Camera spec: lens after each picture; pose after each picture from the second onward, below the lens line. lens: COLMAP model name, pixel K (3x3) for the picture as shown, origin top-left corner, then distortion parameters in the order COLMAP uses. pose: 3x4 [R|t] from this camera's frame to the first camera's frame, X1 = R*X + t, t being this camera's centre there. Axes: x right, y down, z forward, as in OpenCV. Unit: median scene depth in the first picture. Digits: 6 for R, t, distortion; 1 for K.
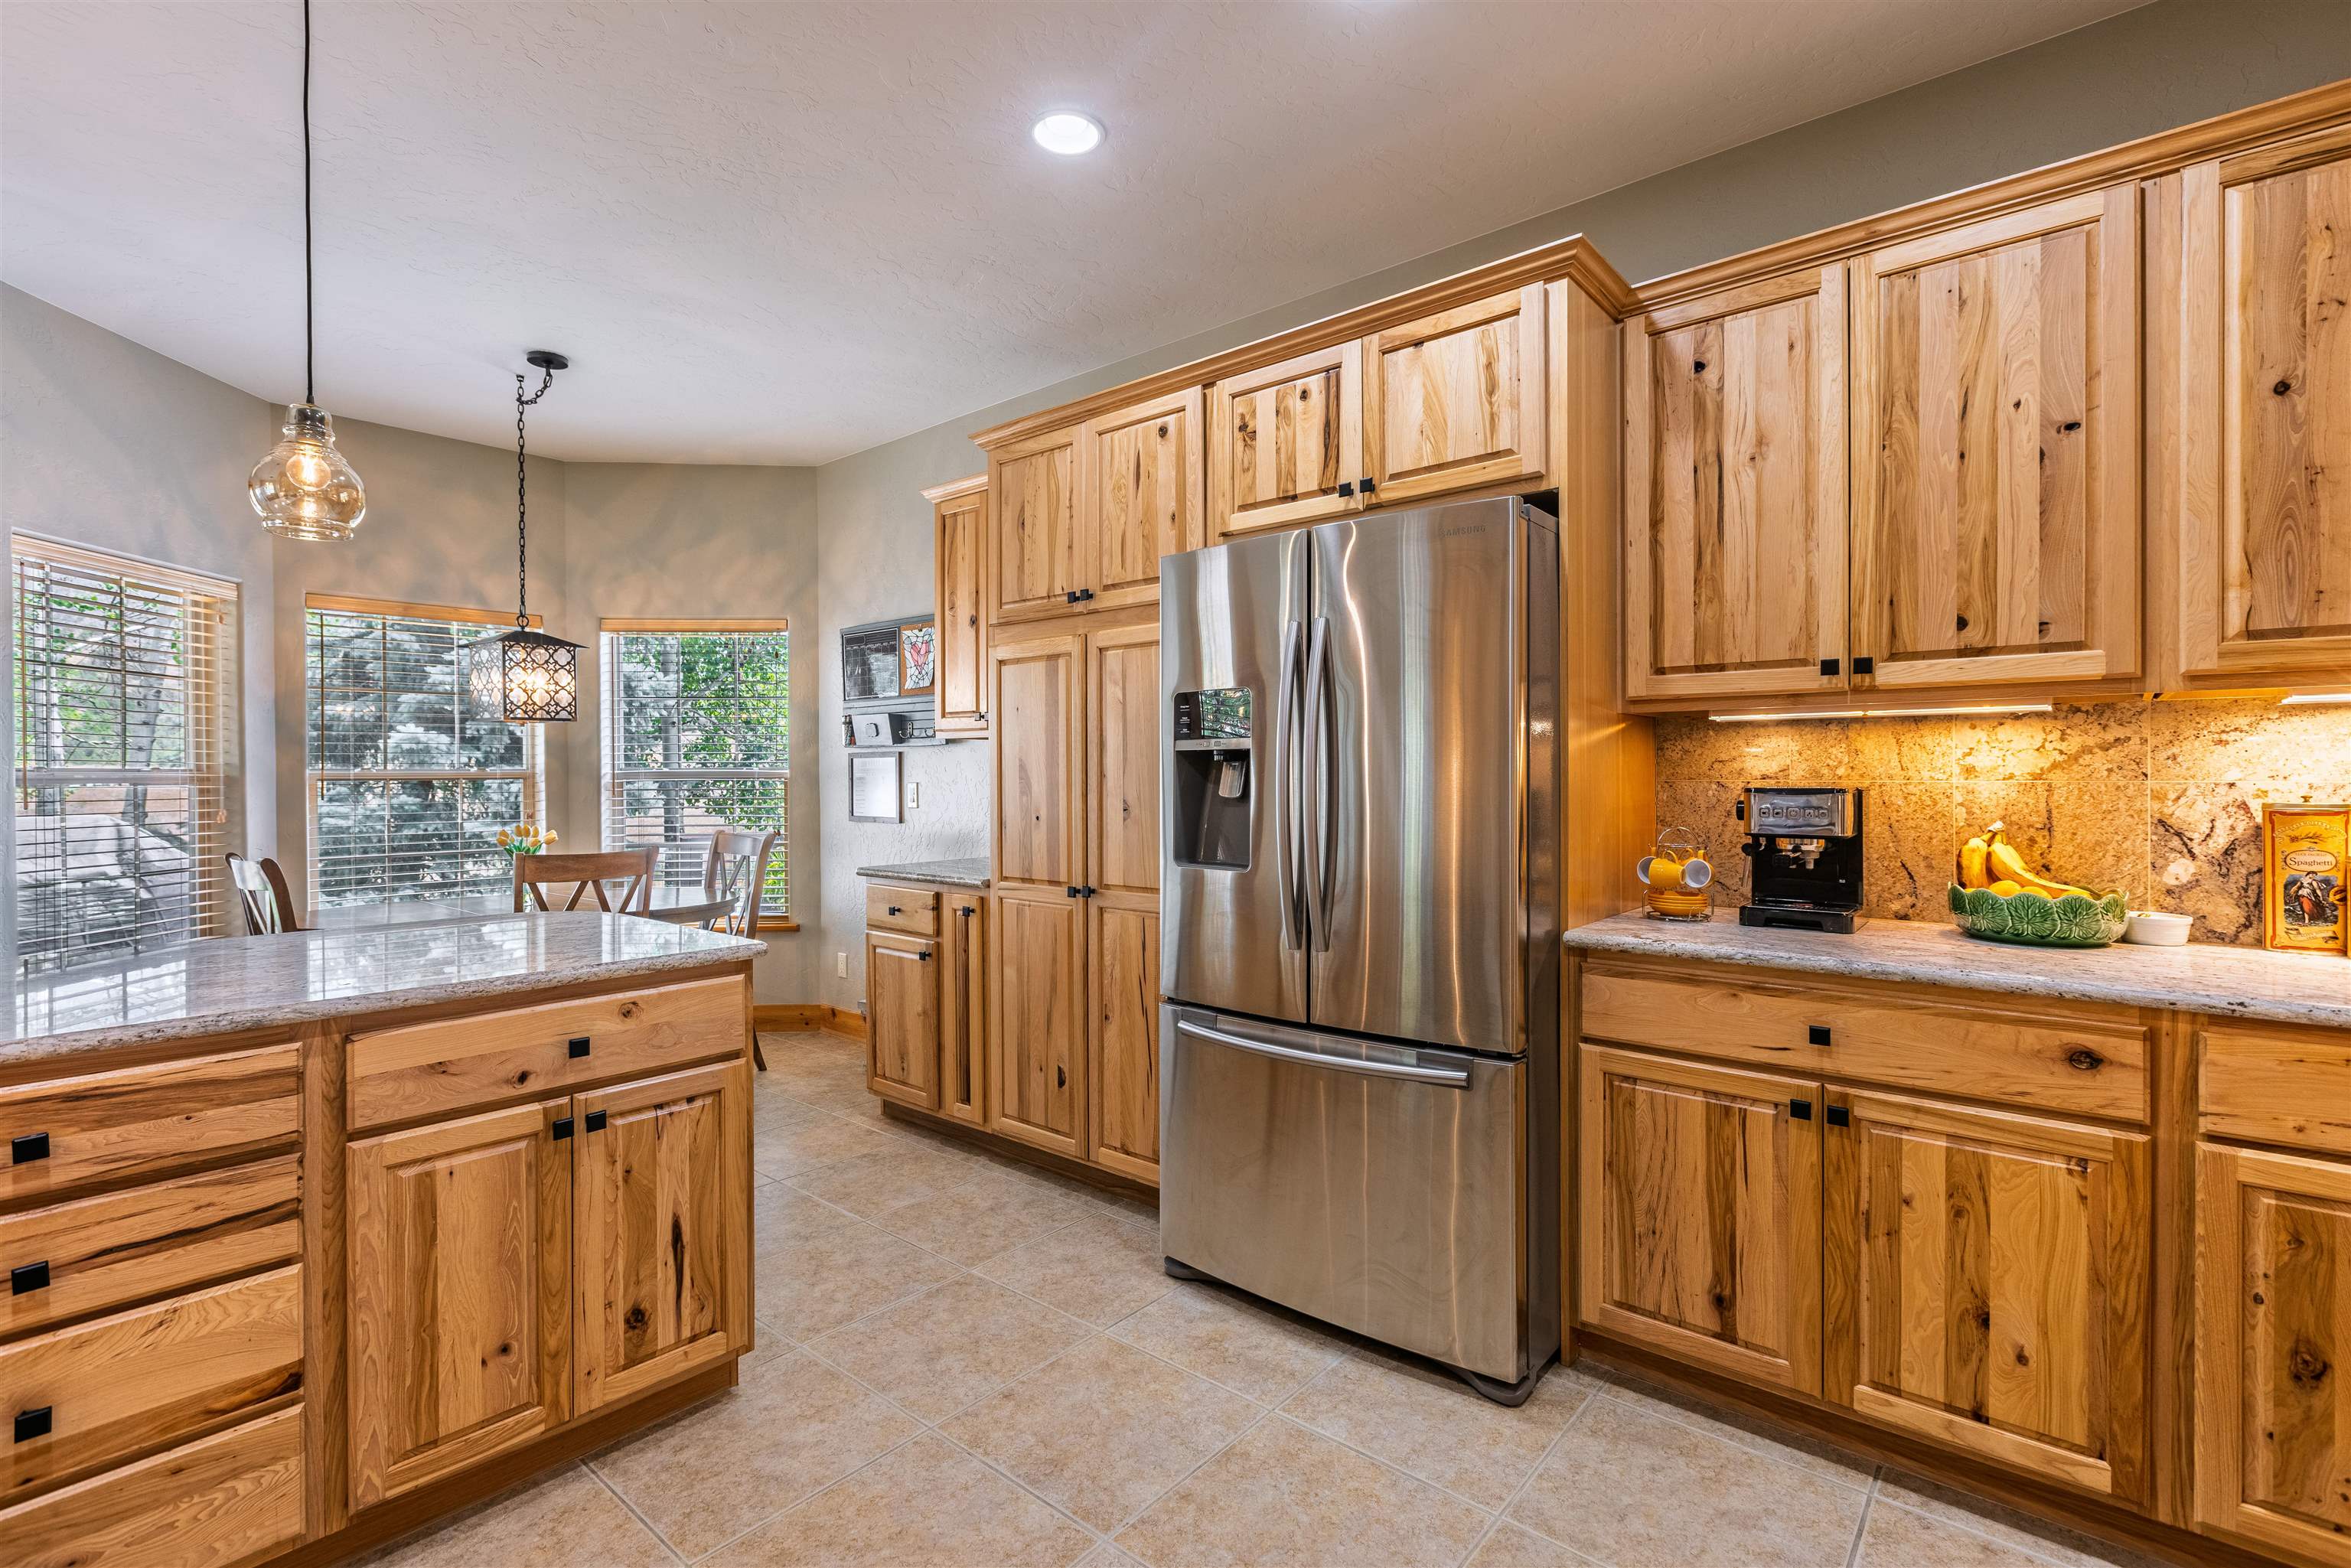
lens RADIAL K [[1038.1, 0, 1175.5], [0, 1038.1, 784.0], [0, 0, 1]] dist [0.002556, -0.000120]
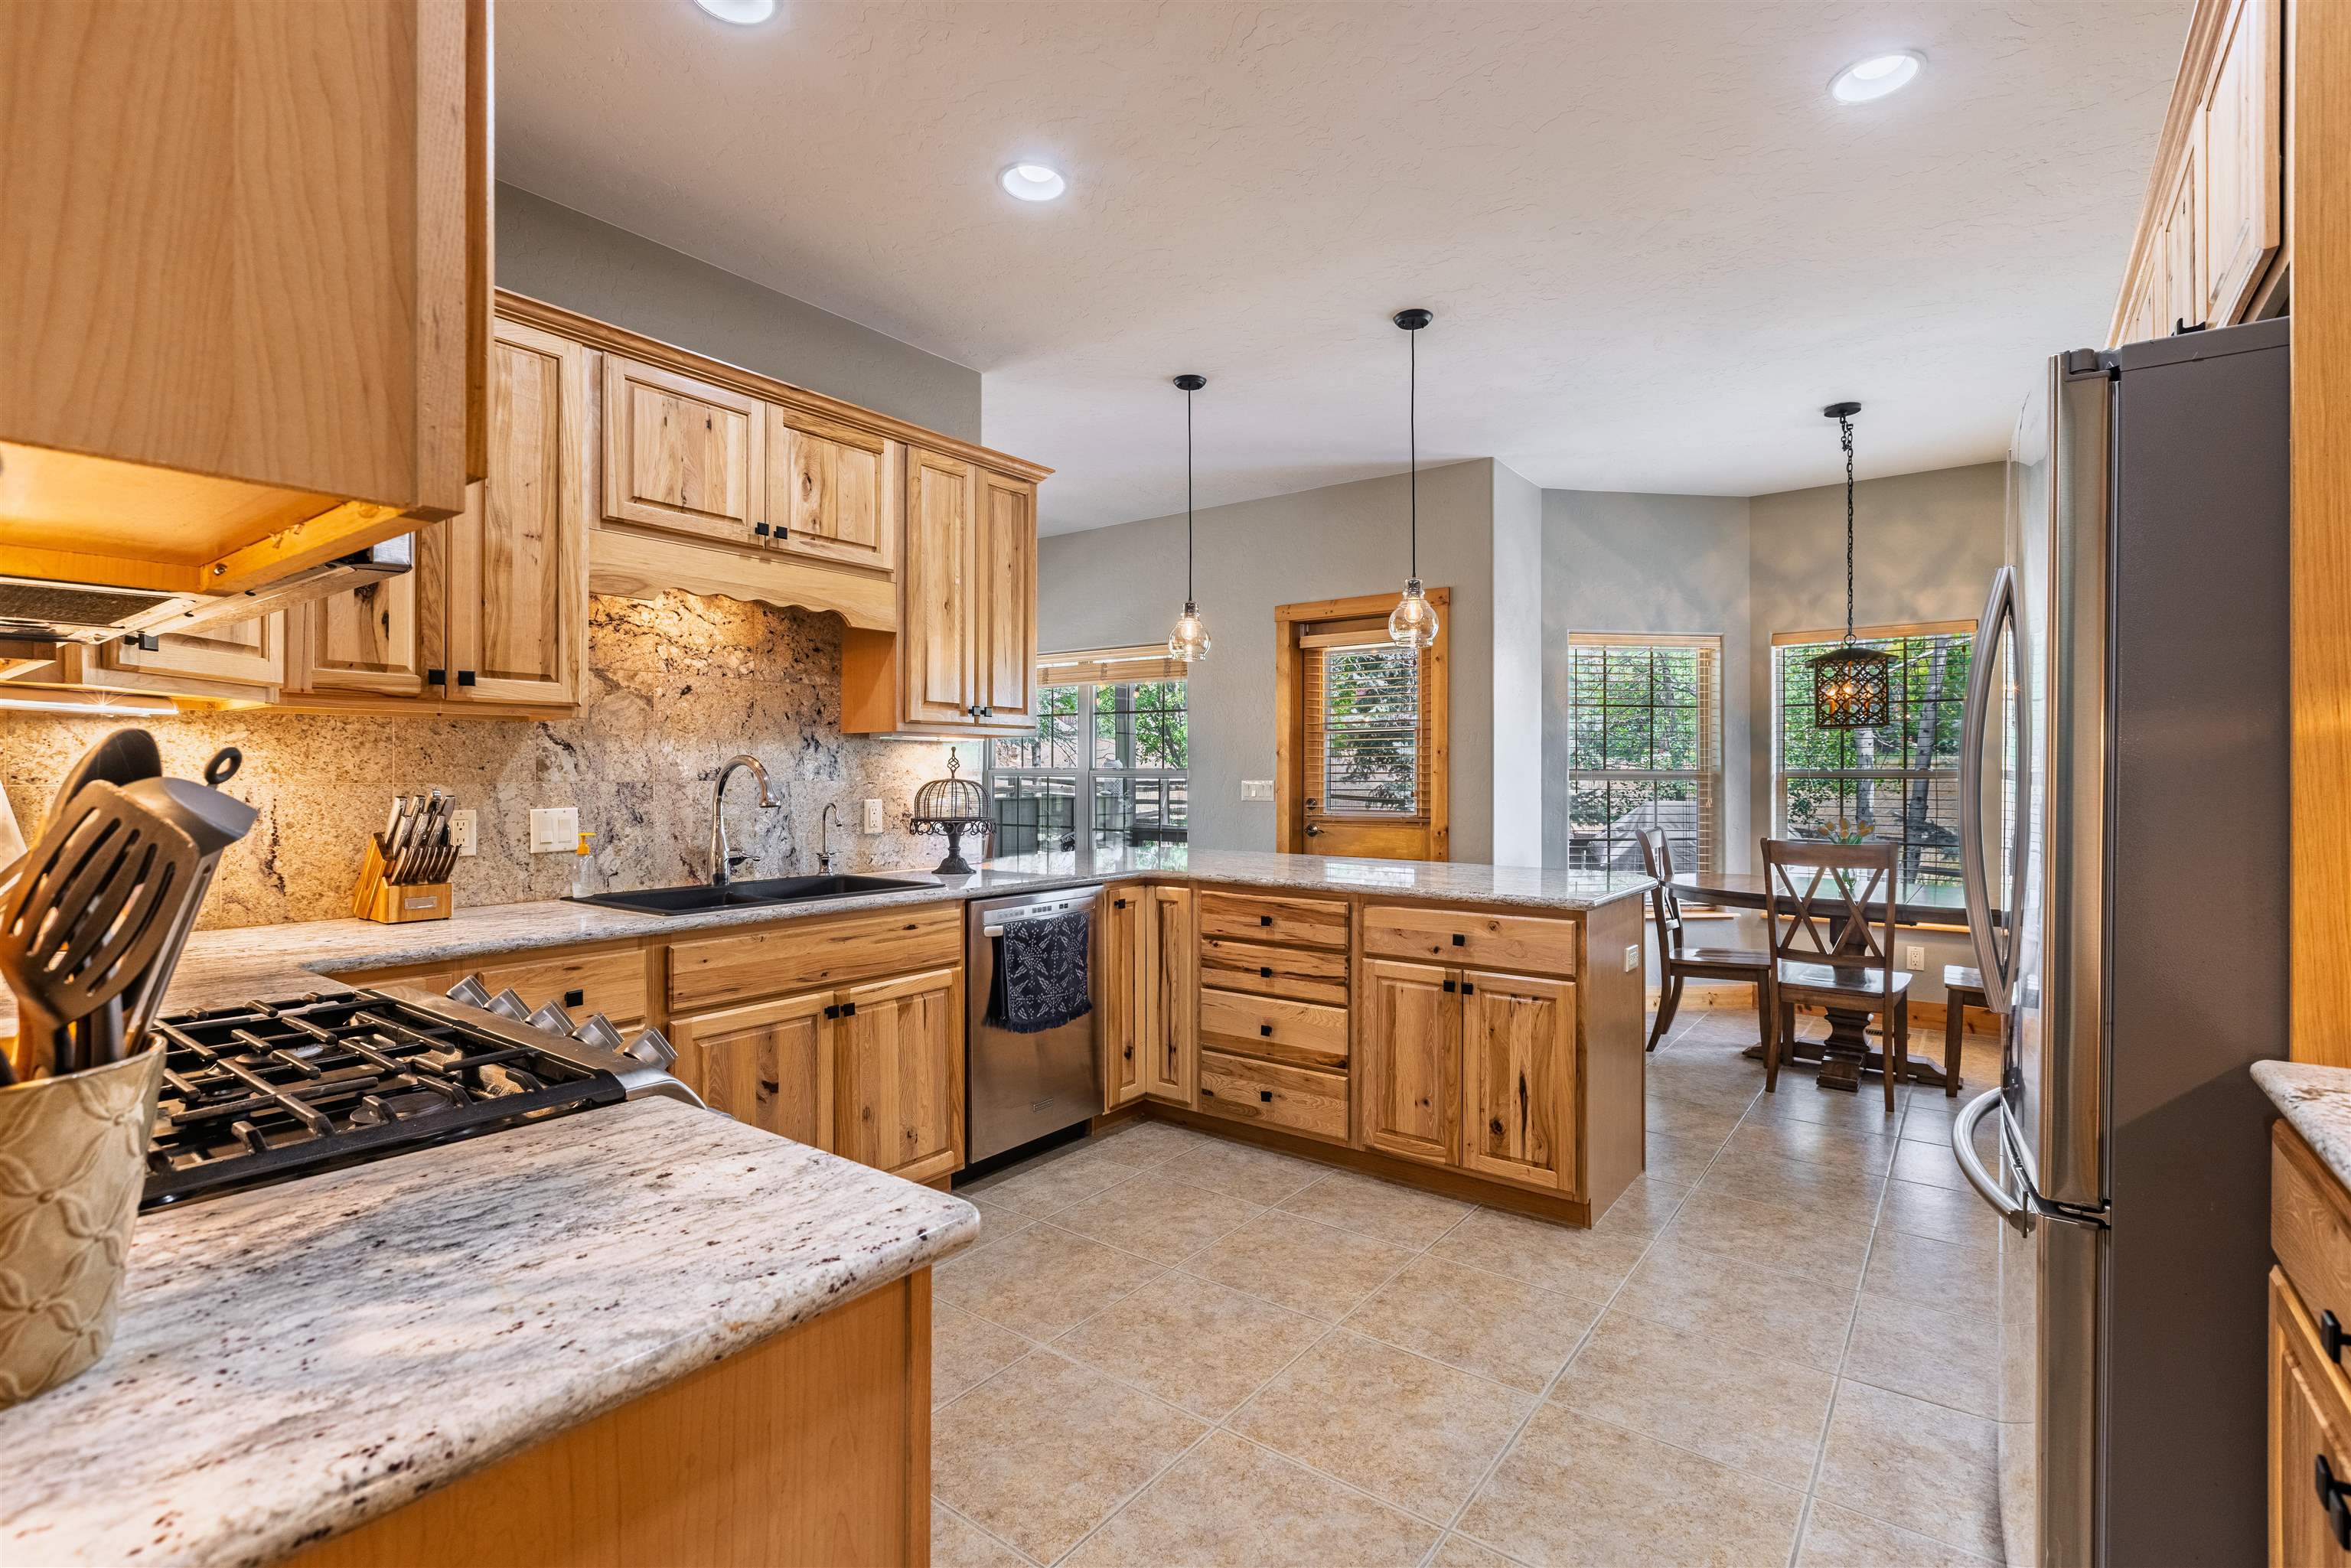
lens RADIAL K [[1078.2, 0, 1212.6], [0, 1078.2, 764.0], [0, 0, 1]] dist [-0.015687, -0.000089]
pose [[0.080074, -0.007871, -0.996758, 1.081352], [-0.008387, 0.999928, -0.008570, -0.006804], [0.996754, 0.009046, 0.080002, 0.468169]]
